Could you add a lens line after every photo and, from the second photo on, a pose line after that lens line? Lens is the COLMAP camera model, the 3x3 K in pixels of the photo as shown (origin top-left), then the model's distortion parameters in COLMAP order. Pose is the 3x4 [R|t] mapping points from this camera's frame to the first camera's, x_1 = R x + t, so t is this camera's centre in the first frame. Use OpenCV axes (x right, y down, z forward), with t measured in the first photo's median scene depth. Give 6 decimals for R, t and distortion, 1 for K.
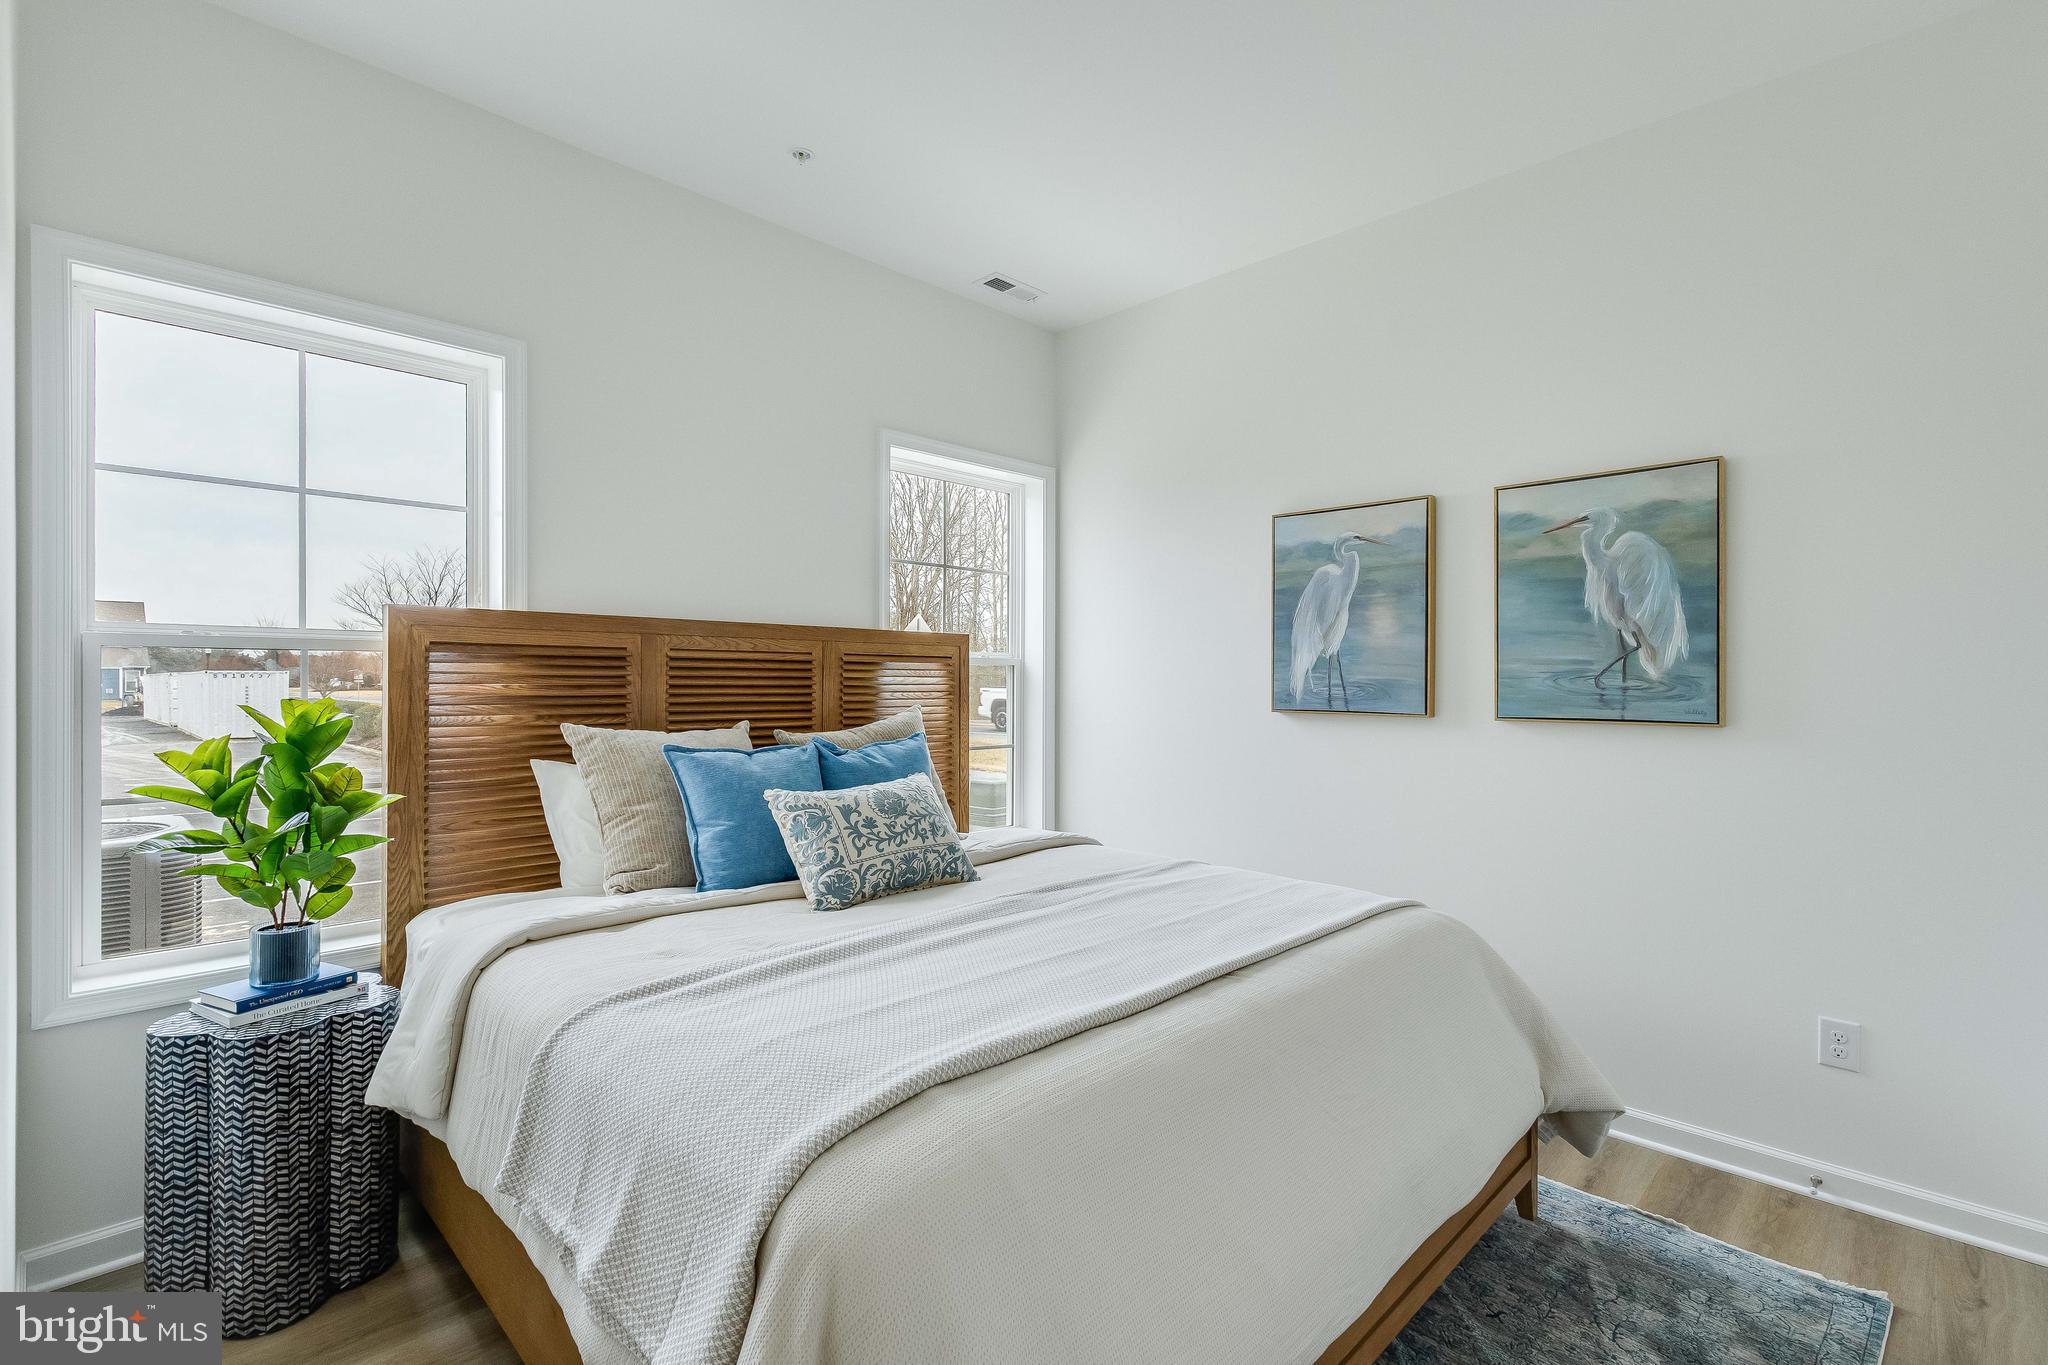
lens RADIAL K [[942.1, 0, 1024.0], [0, 942.1, 682.5], [0, 0, 1]] dist [-0.000575, 0.000341]
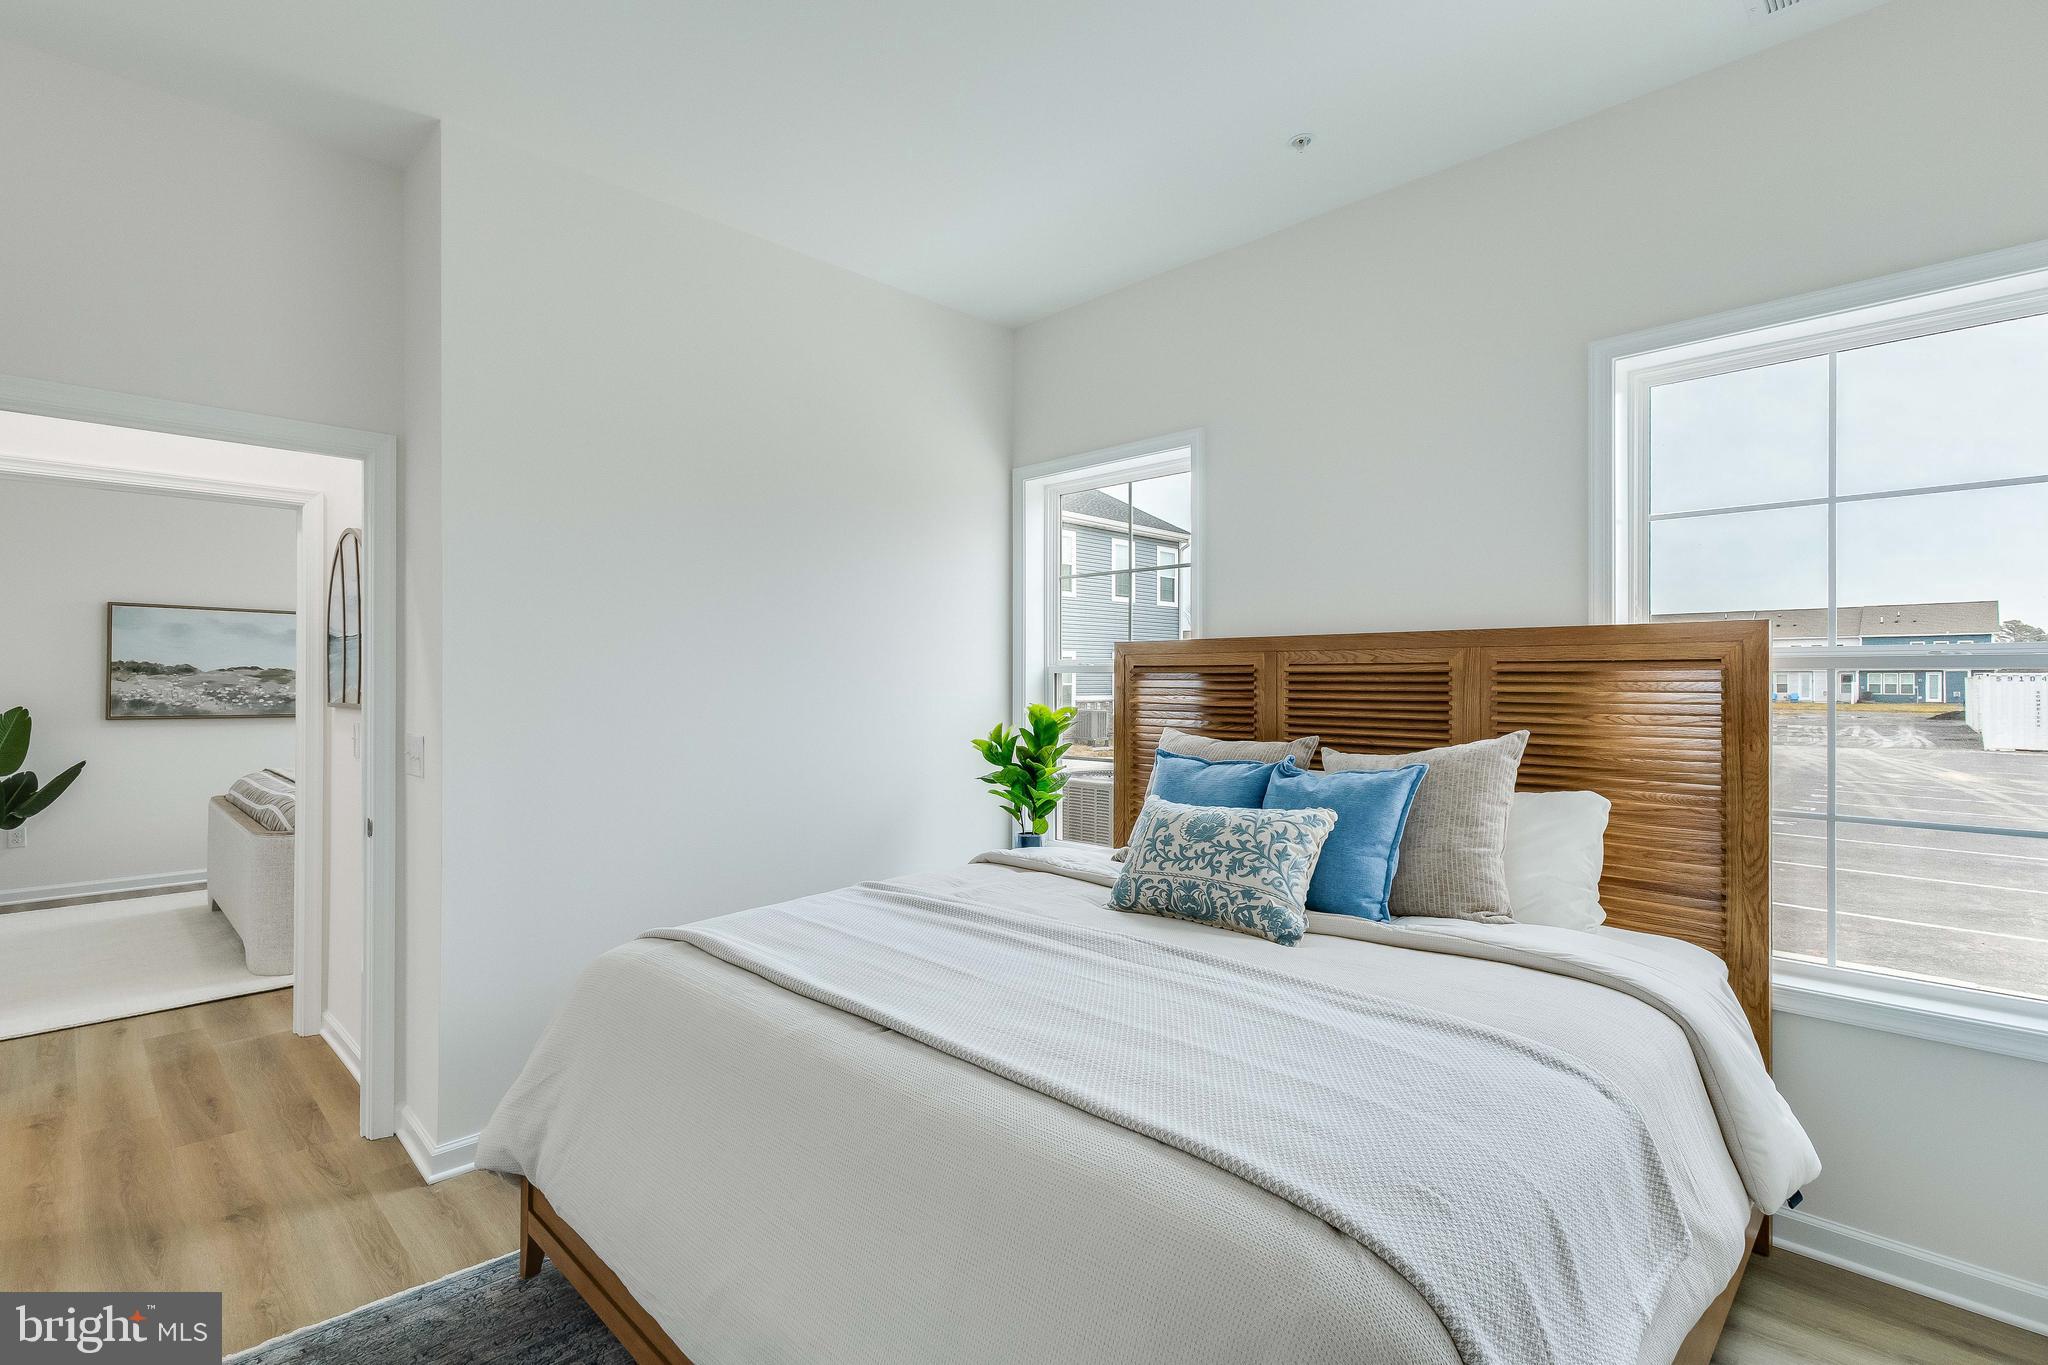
lens RADIAL K [[955.8, 0, 1022.4], [0, 955.8, 689.2], [0, 0, 1]] dist [-0.055931, 0.000113]
pose [[-0.002592, -0.001293, -0.999996, 0.707526], [-0.007200, 0.999973, -0.001275, -0.004636], [0.999971, 0.007197, -0.002601, 0.723871]]
